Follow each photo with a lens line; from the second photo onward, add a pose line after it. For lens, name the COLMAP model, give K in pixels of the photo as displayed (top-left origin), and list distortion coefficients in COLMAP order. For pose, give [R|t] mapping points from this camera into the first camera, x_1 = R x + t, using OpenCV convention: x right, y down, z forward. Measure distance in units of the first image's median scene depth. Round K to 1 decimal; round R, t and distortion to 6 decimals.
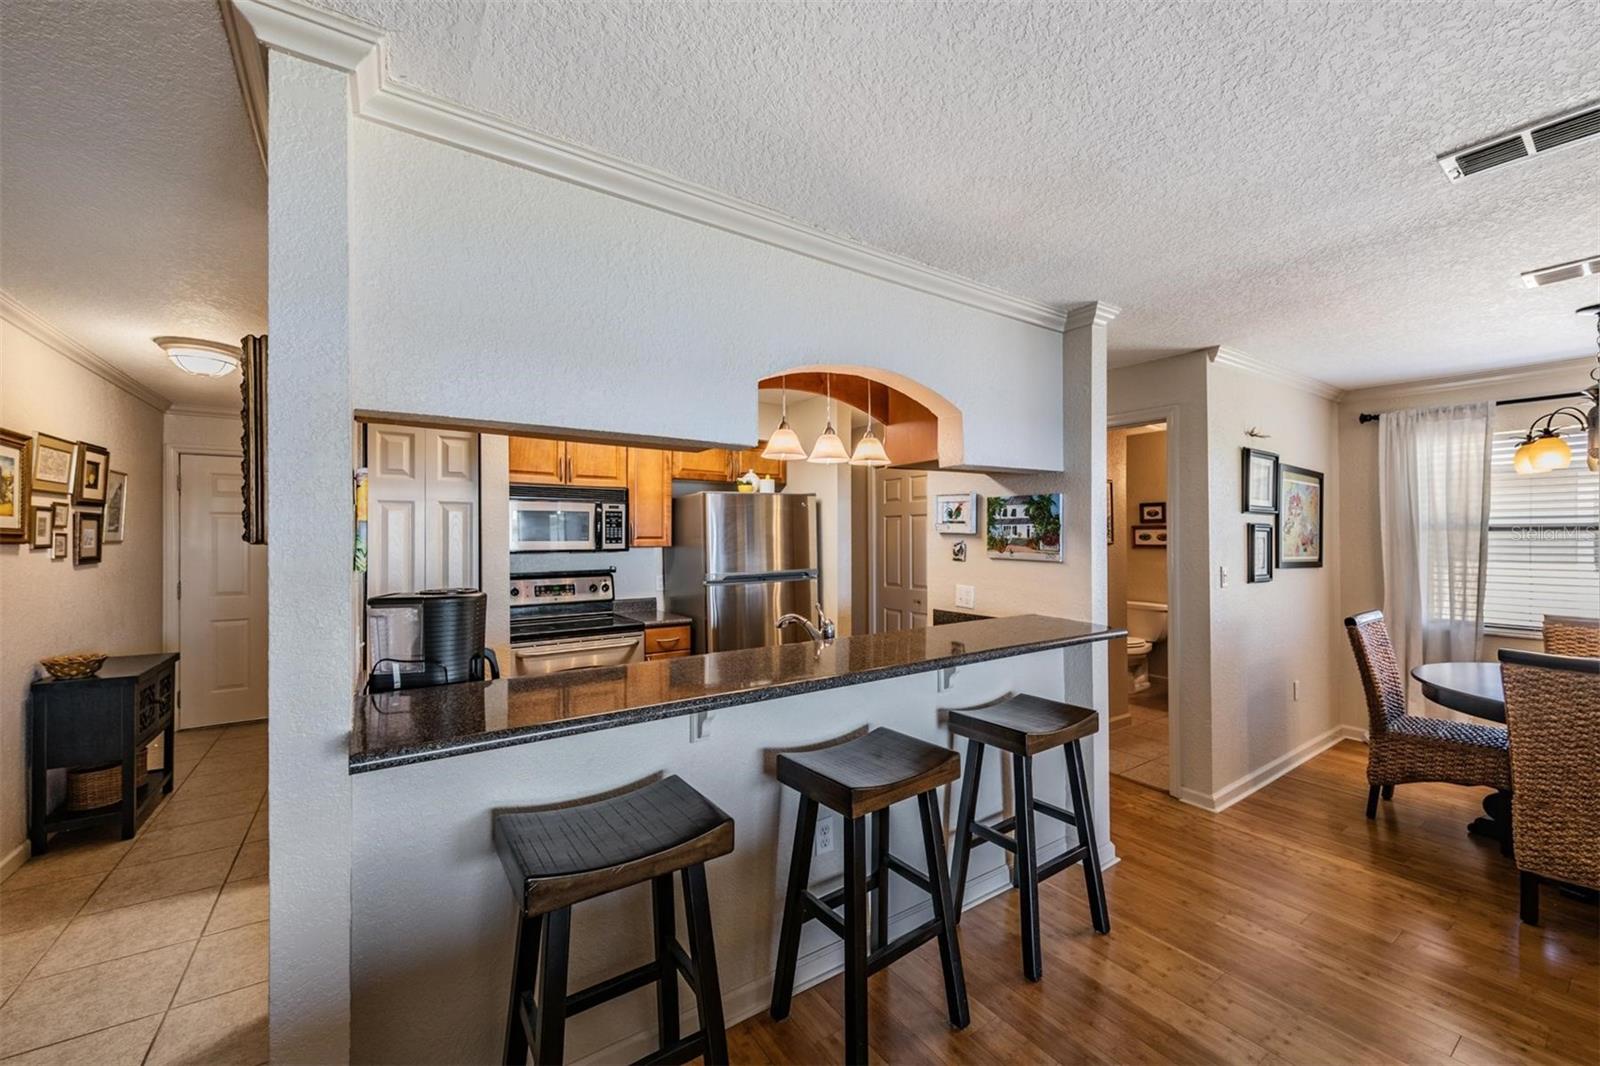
lens RADIAL K [[628.9, 0, 799.7], [0, 628.9, 532.5], [0, 0, 1]] dist [-0.001475, -0.003376]
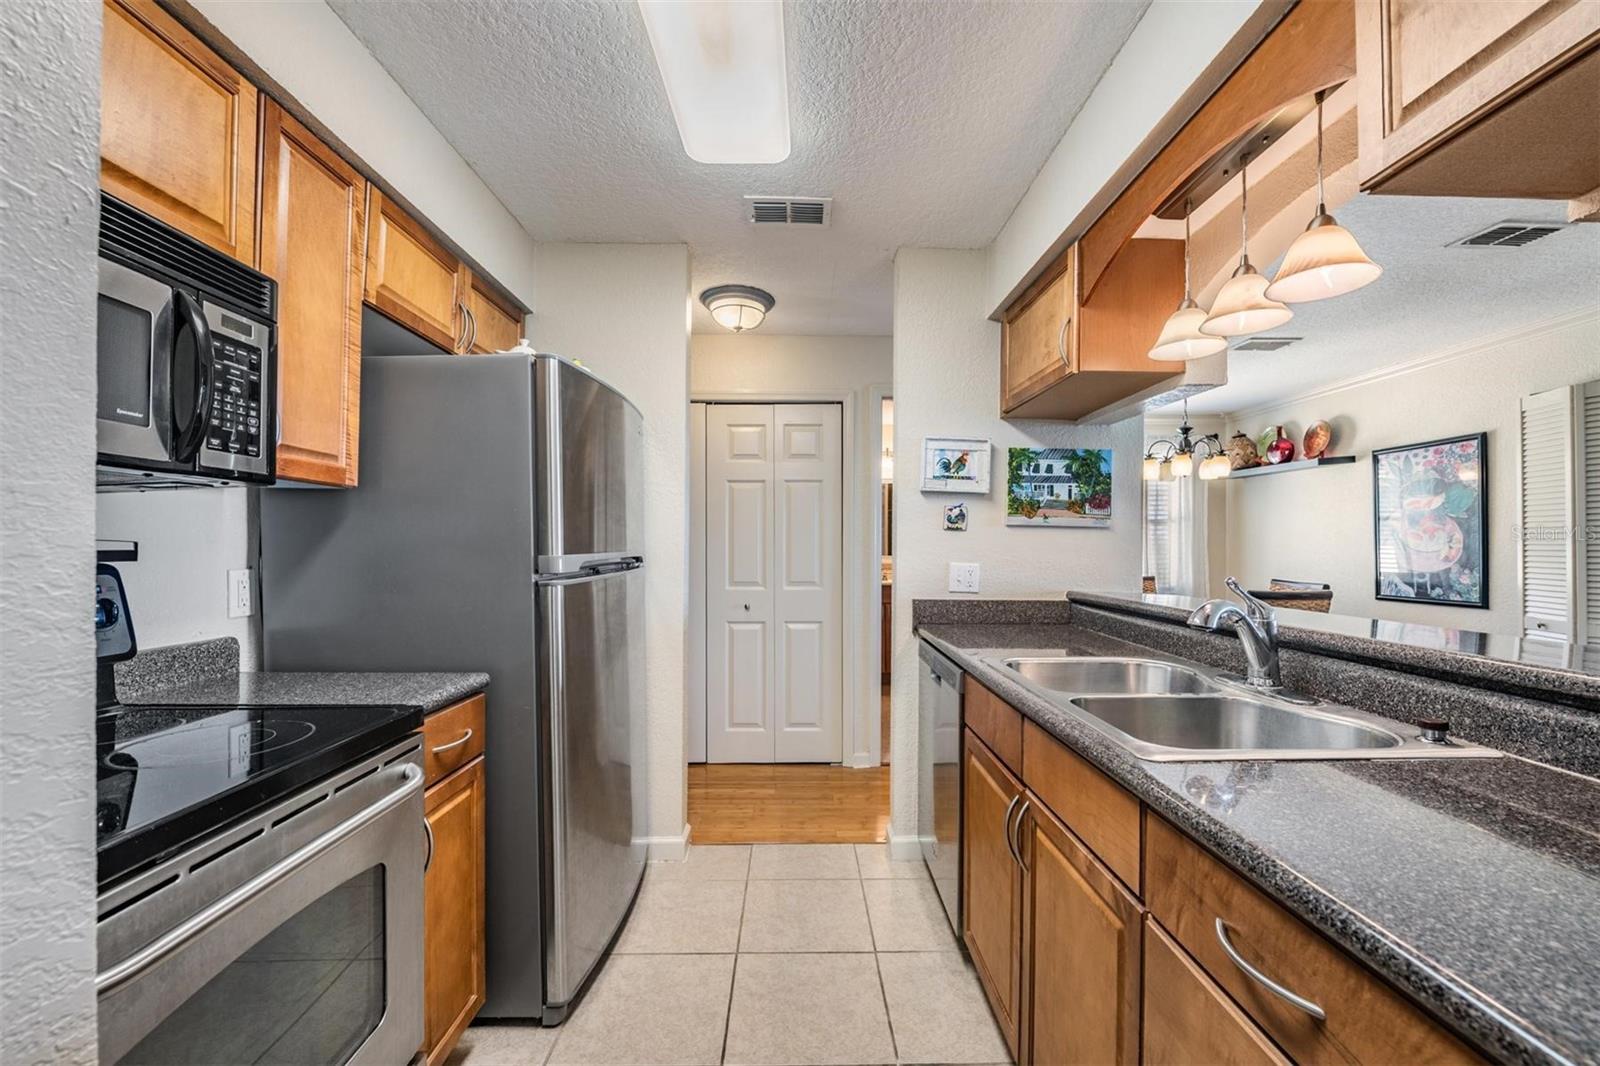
lens RADIAL K [[628.9, 0, 804.4], [0, 628.9, 551.4], [0, 0, 1]] dist [-0.001475, -0.003376]
pose [[0.547738, 0.001158, 0.836649, -0.506865], [-0.014576, 0.999860, 0.008158, 0.072589], [-0.836523, -0.016663, 0.547678, 0.807172]]
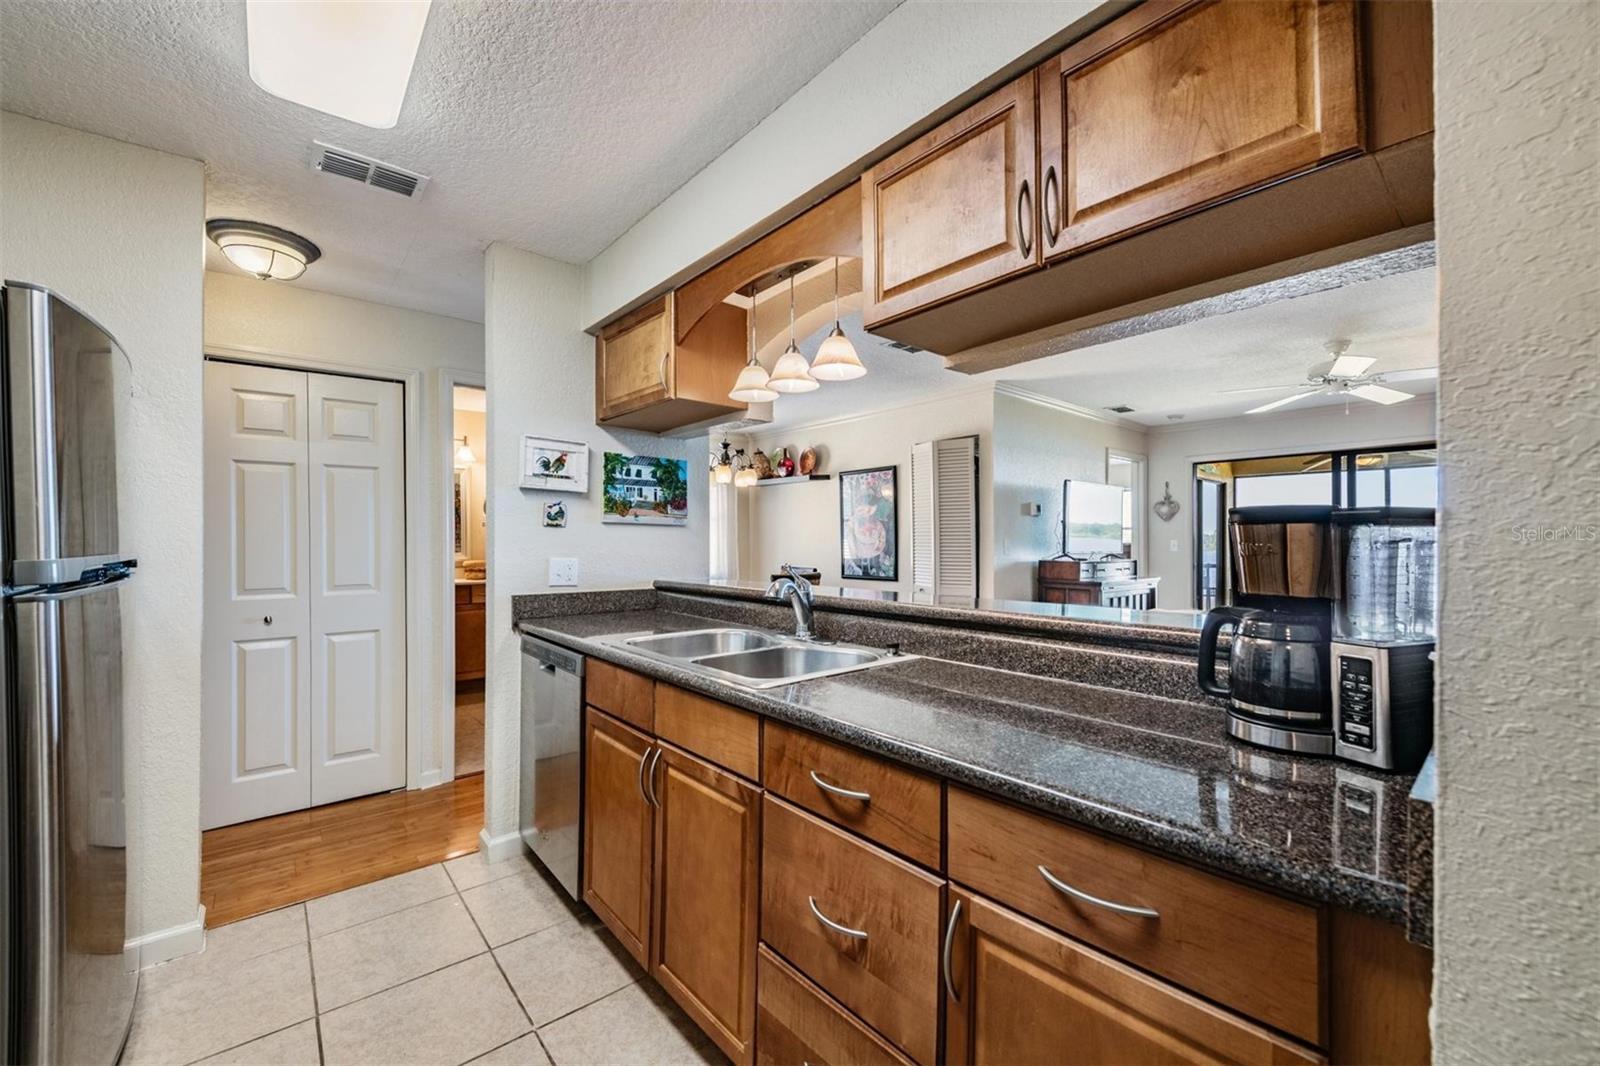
lens RADIAL K [[628.9, 0, 792.7], [0, 628.9, 537.4], [0, 0, 1]] dist [-0.001475, -0.003376]
pose [[-0.092544, 0.013713, 0.995614, -0.595934], [-0.003893, 0.999893, -0.014134, 0.074051], [-0.995701, -0.005184, -0.092481, 0.847752]]
